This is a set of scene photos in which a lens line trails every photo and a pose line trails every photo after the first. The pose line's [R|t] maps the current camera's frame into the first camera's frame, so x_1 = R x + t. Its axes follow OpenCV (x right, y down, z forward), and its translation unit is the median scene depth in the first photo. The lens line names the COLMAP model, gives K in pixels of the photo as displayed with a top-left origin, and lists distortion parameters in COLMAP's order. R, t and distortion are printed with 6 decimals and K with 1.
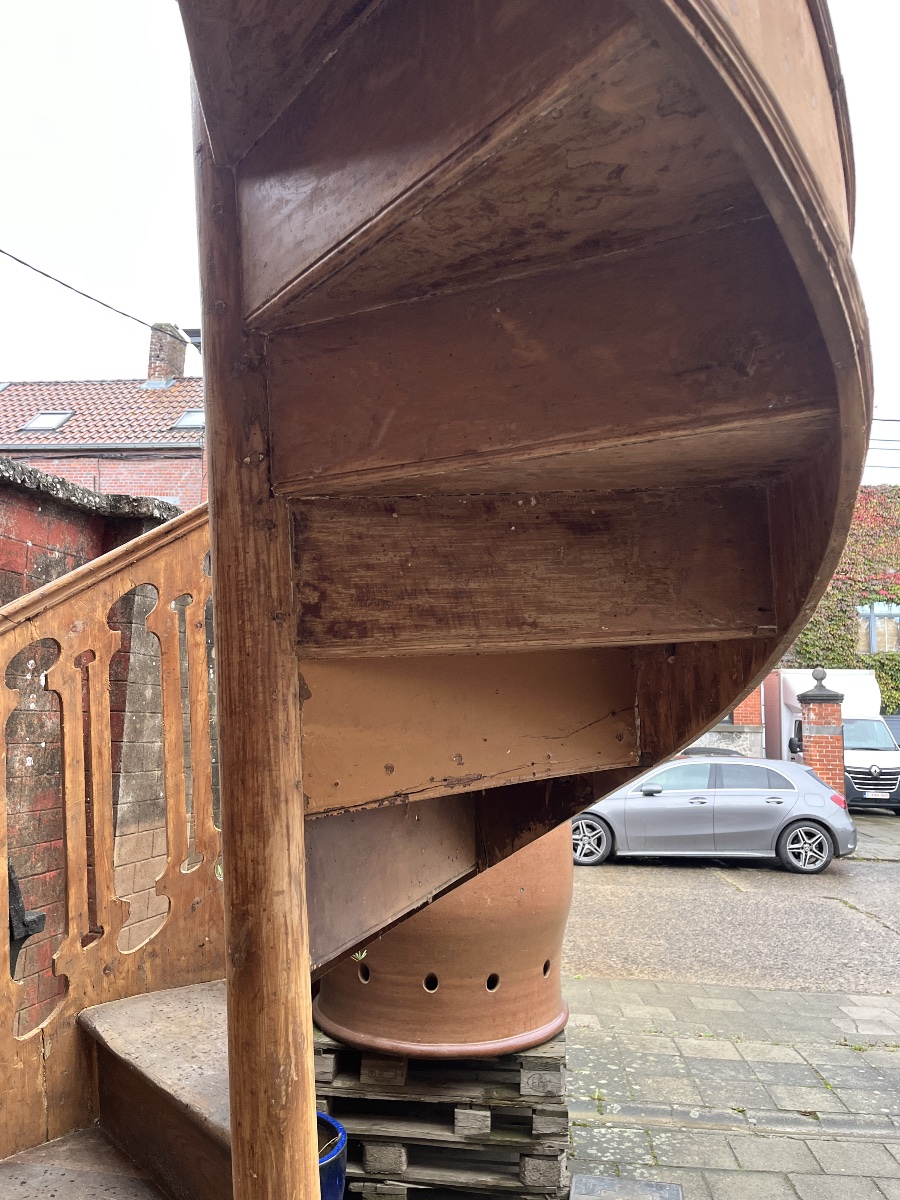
lens RADIAL K [[900.0, 0, 444.2], [0, 900.0, 612.6], [0, 0, 1]] dist [0.071622, -0.101594]
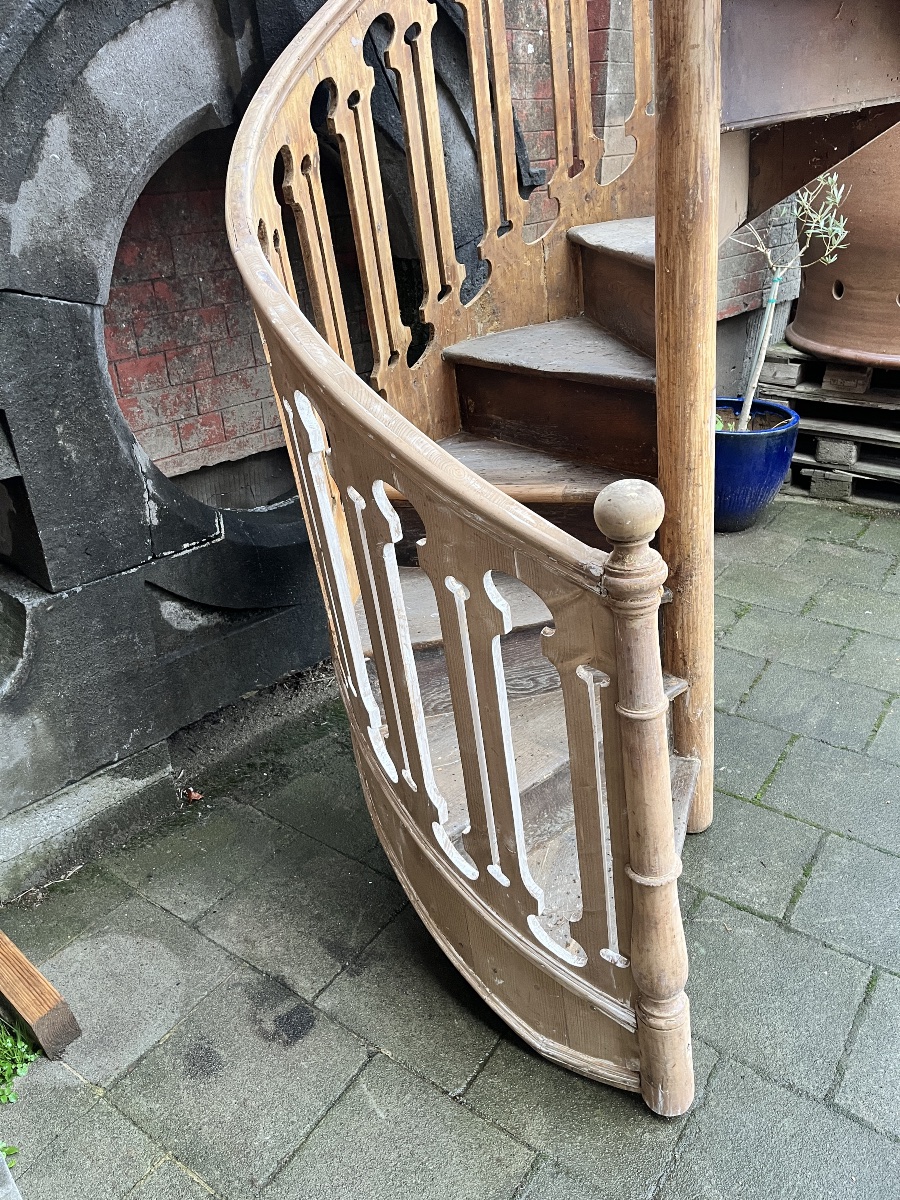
lens RADIAL K [[900.0, 0, 444.2], [0, 900.0, 612.6], [0, 0, 1]] dist [0.071622, -0.101594]
pose [[0.861338, 0.196438, -0.468518, 0.181548], [0.111741, 0.826383, 0.551910, 0.155726], [0.495591, -0.527734, 0.689845, -0.309580]]
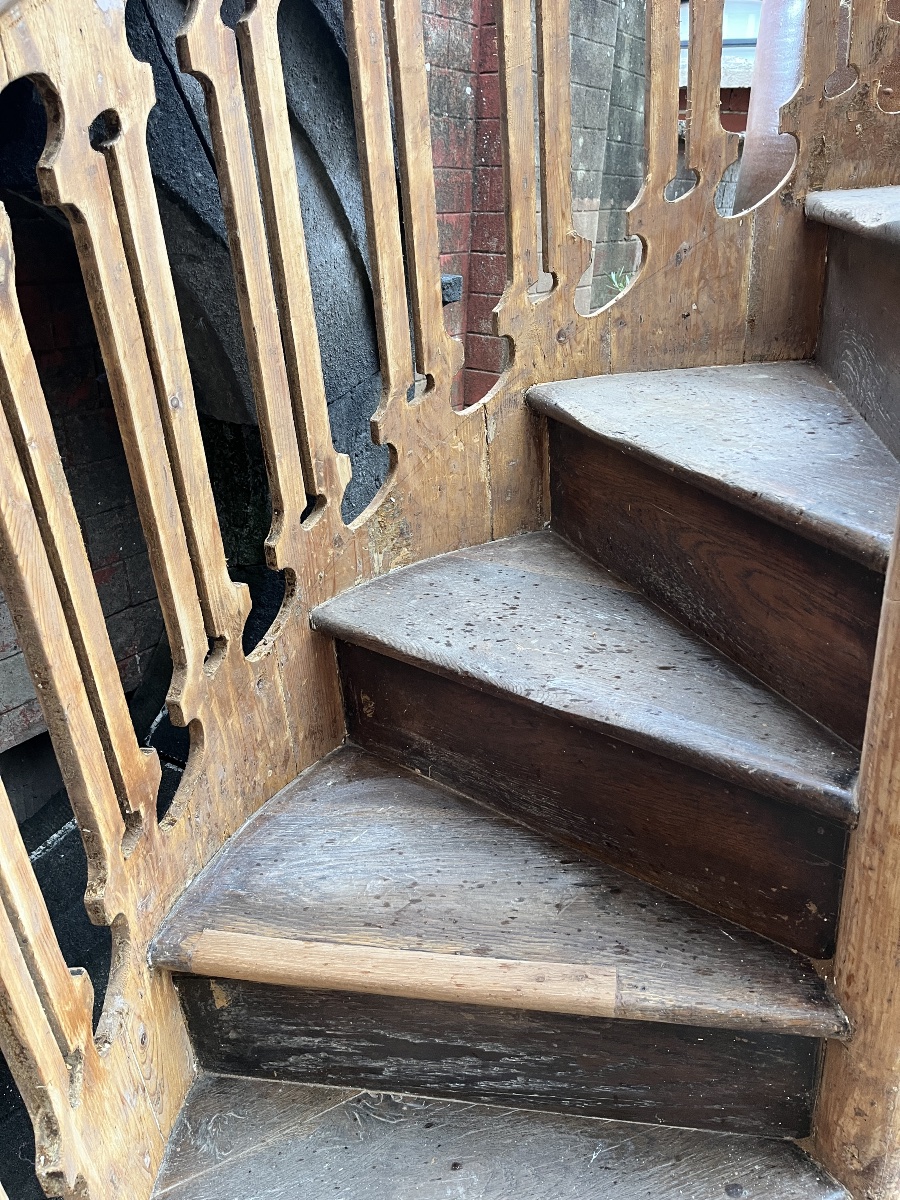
lens RADIAL K [[908.6, 0, 448.3], [0, 908.6, 606.9], [0, 0, 1]] dist [0.066011, -0.096250]
pose [[0.944434, 0.132810, -0.300677, -0.222969], [0.039955, 0.861573, 0.506059, 0.221024], [0.326265, -0.489952, 0.808392, 0.300545]]
